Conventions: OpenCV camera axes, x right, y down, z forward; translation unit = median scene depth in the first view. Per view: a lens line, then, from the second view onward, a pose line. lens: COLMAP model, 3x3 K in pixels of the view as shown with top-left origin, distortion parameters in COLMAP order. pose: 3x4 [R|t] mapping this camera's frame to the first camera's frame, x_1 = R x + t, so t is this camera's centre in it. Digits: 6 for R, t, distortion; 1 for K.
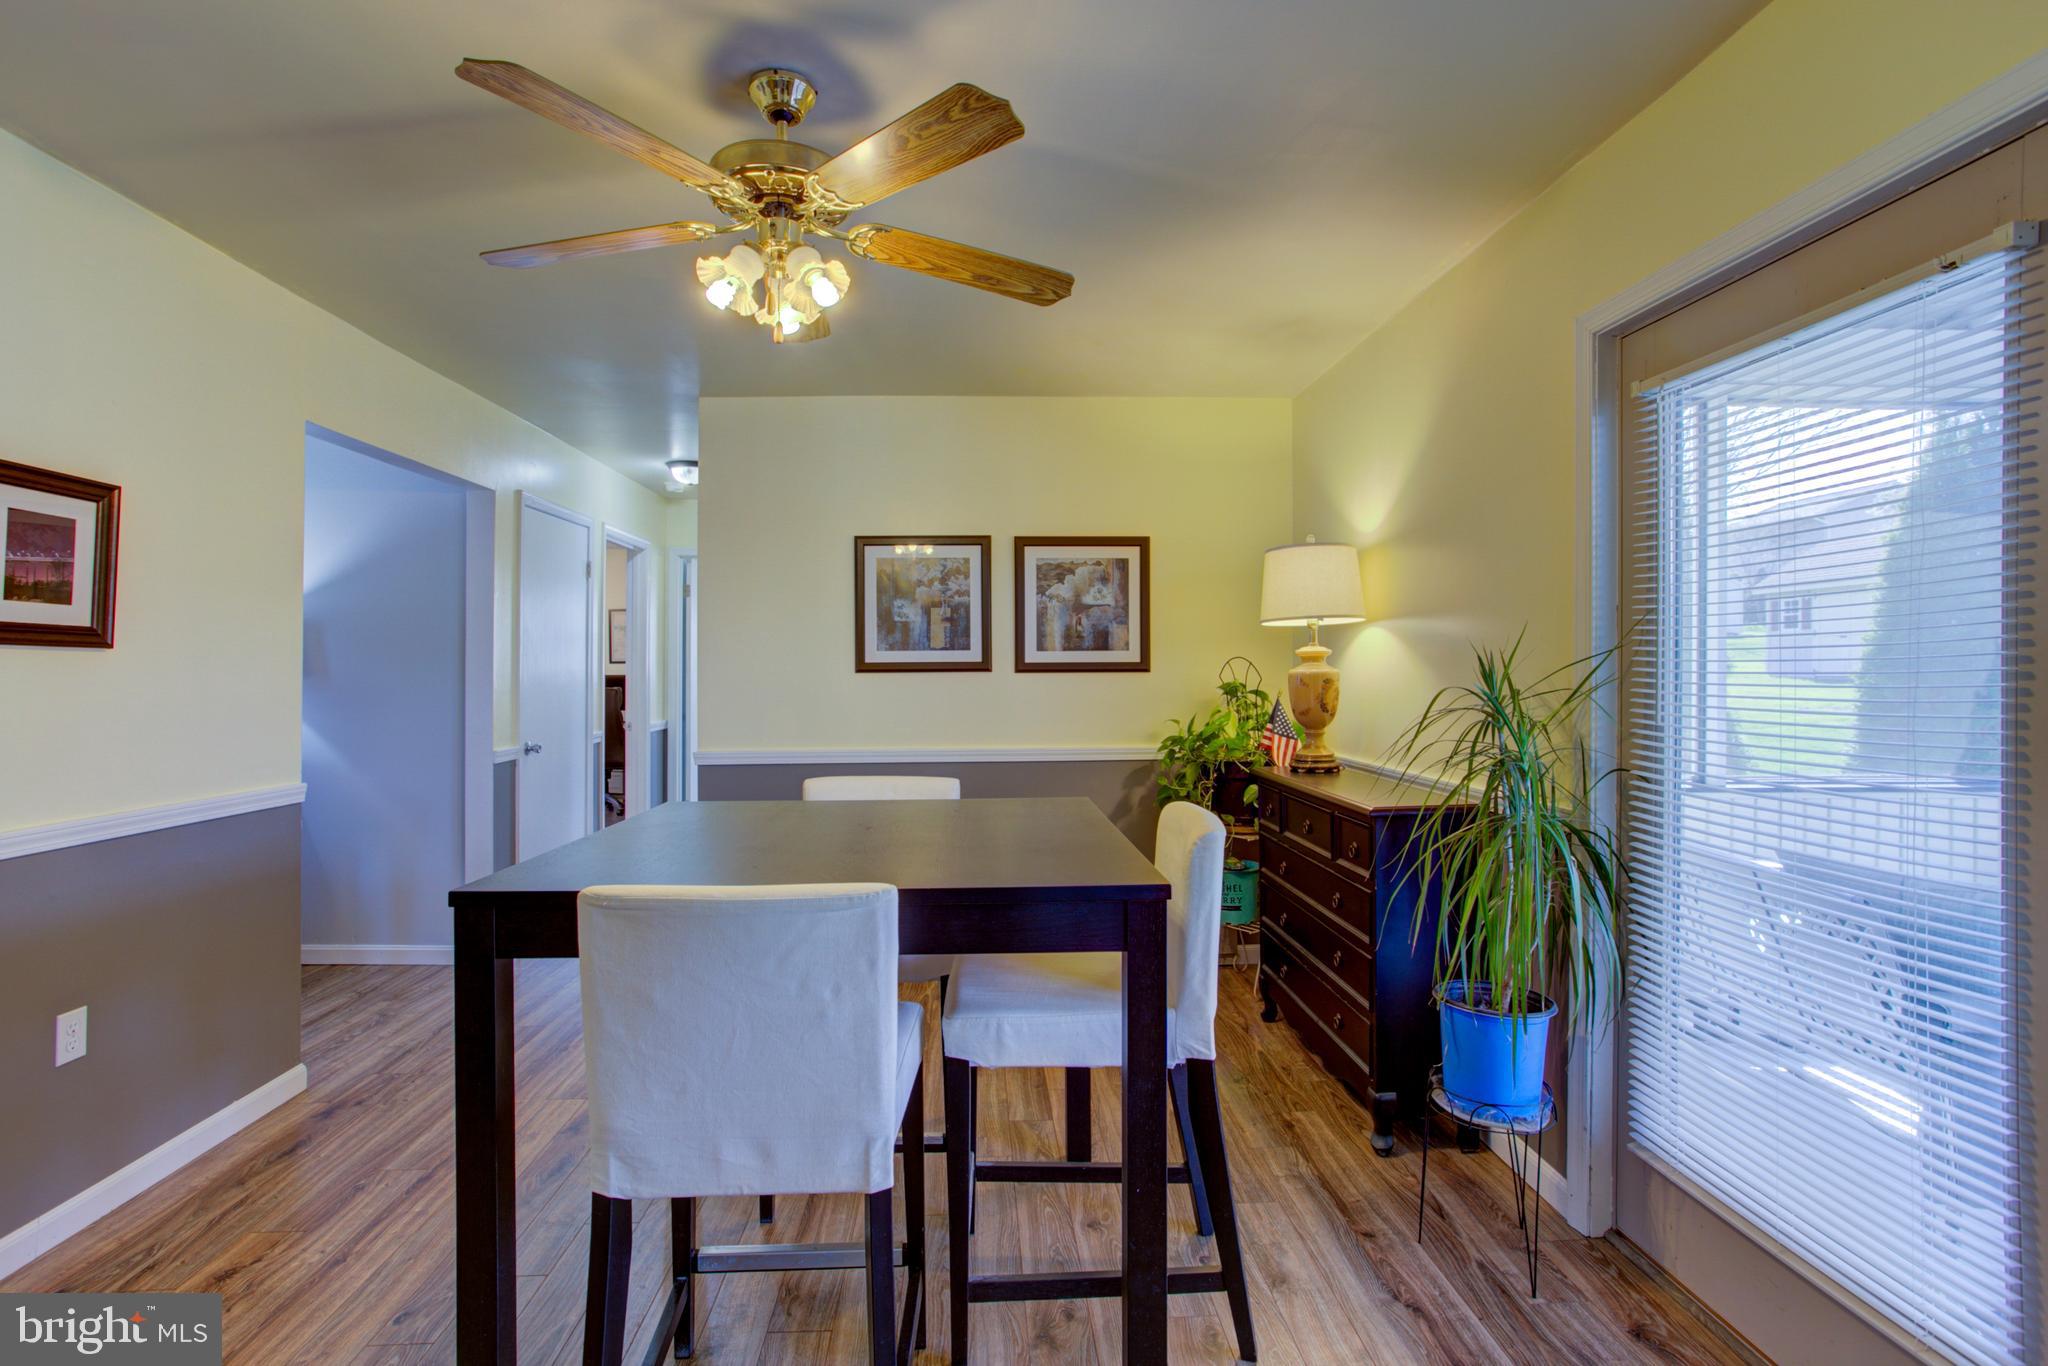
lens RADIAL K [[984.0, 0, 1014.6], [0, 984.0, 656.7], [0, 0, 1]] dist [-0.043711, 0.030364]
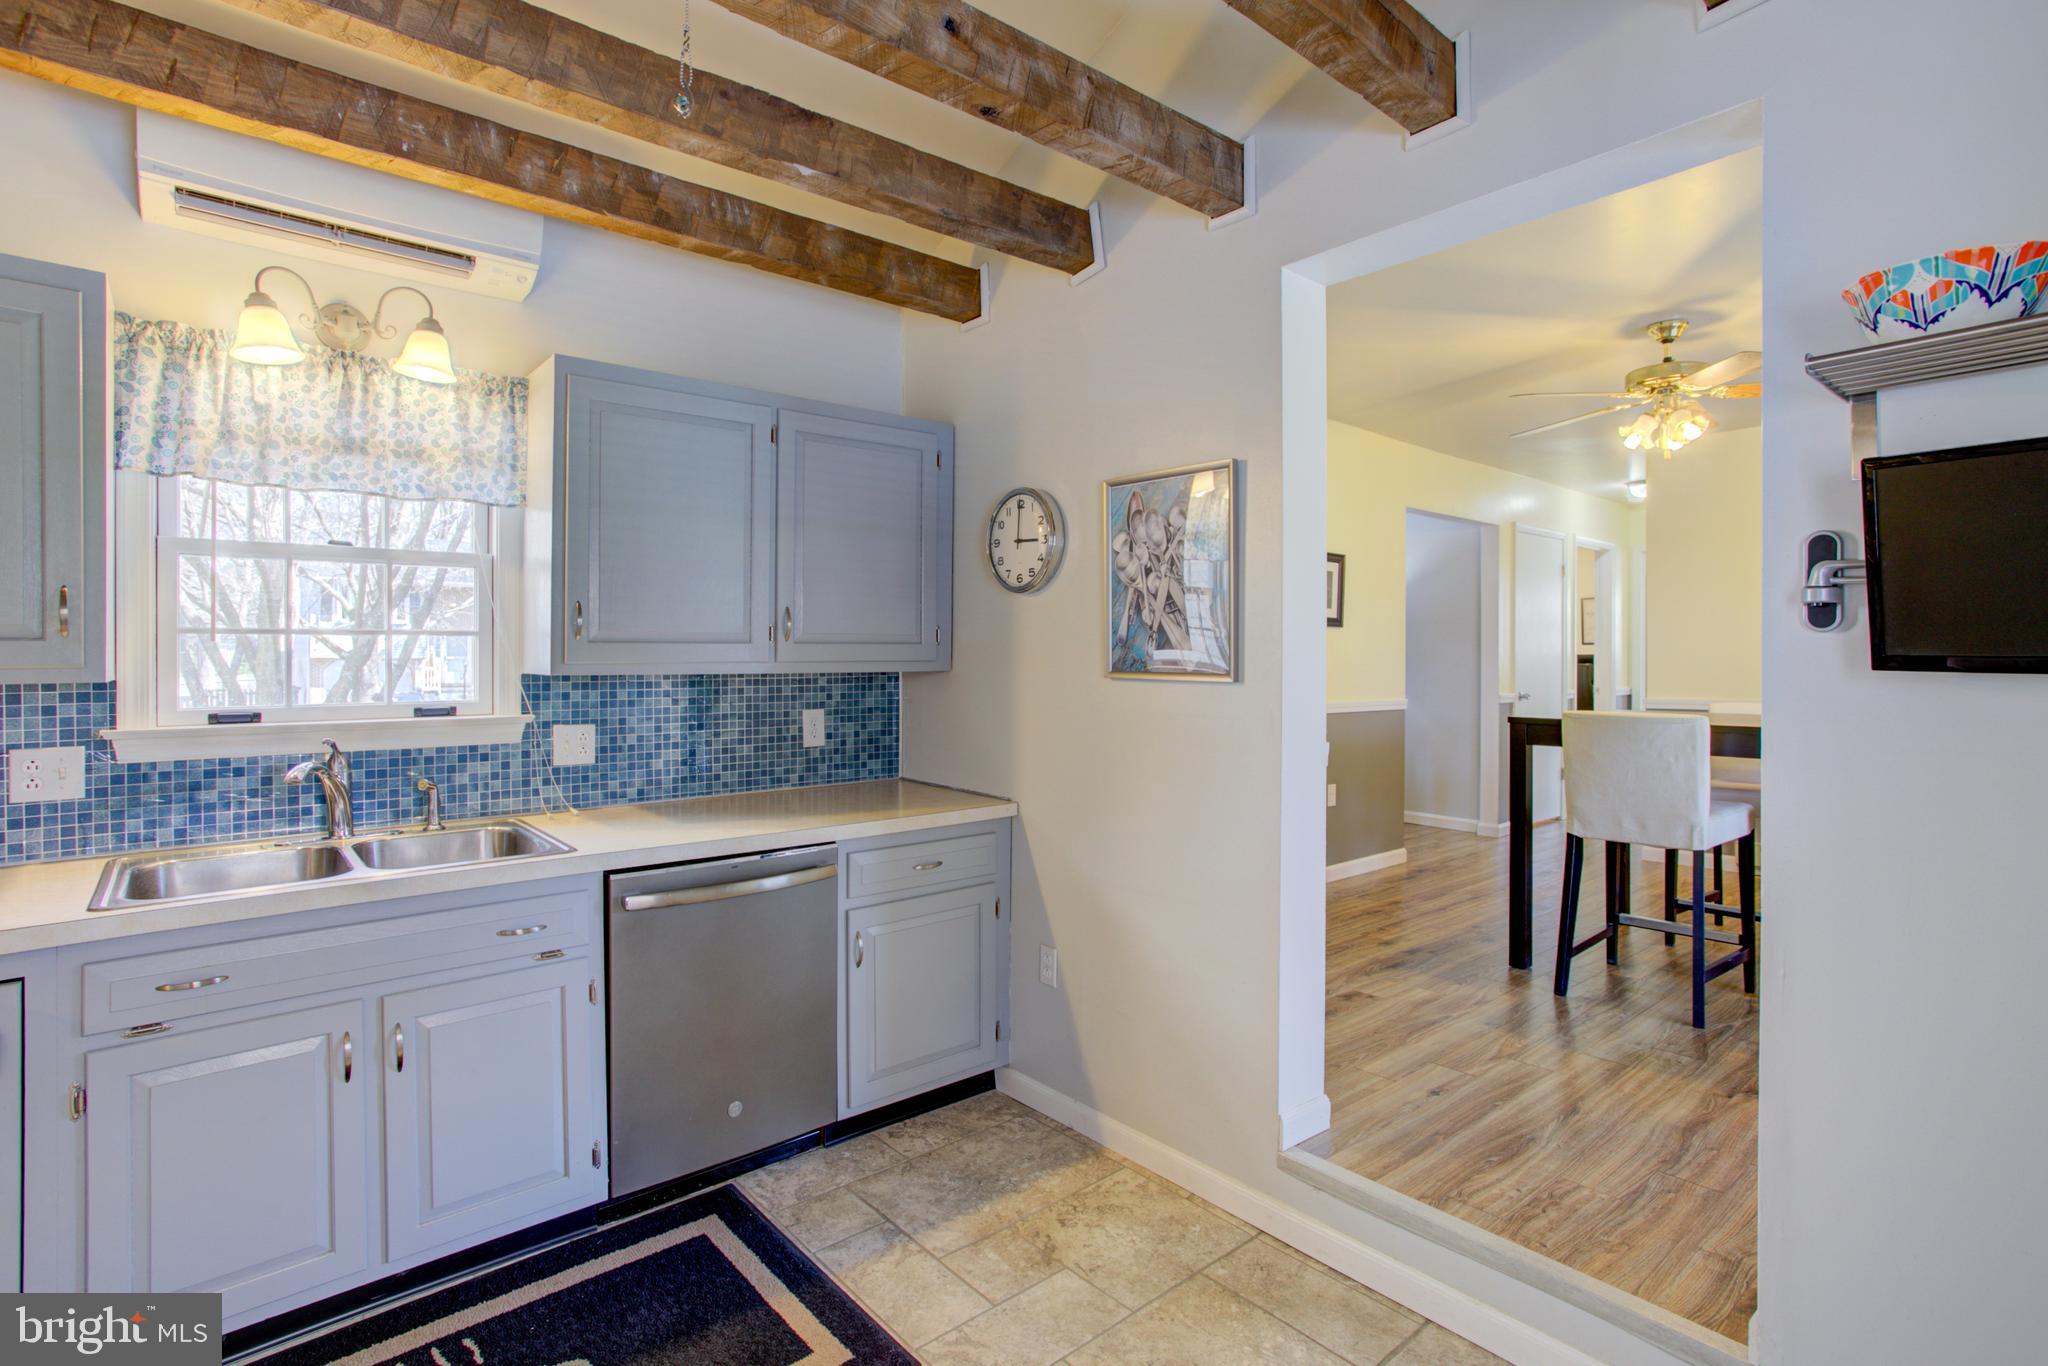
lens RADIAL K [[984.0, 0, 1014.6], [0, 984.0, 656.7], [0, 0, 1]] dist [-0.043711, 0.030364]
pose [[0.603713, 0.000826, -0.797201, 0.502690], [0.003880, 0.999985, 0.003974, 0.056162], [0.797192, -0.005492, 0.603701, -1.174091]]
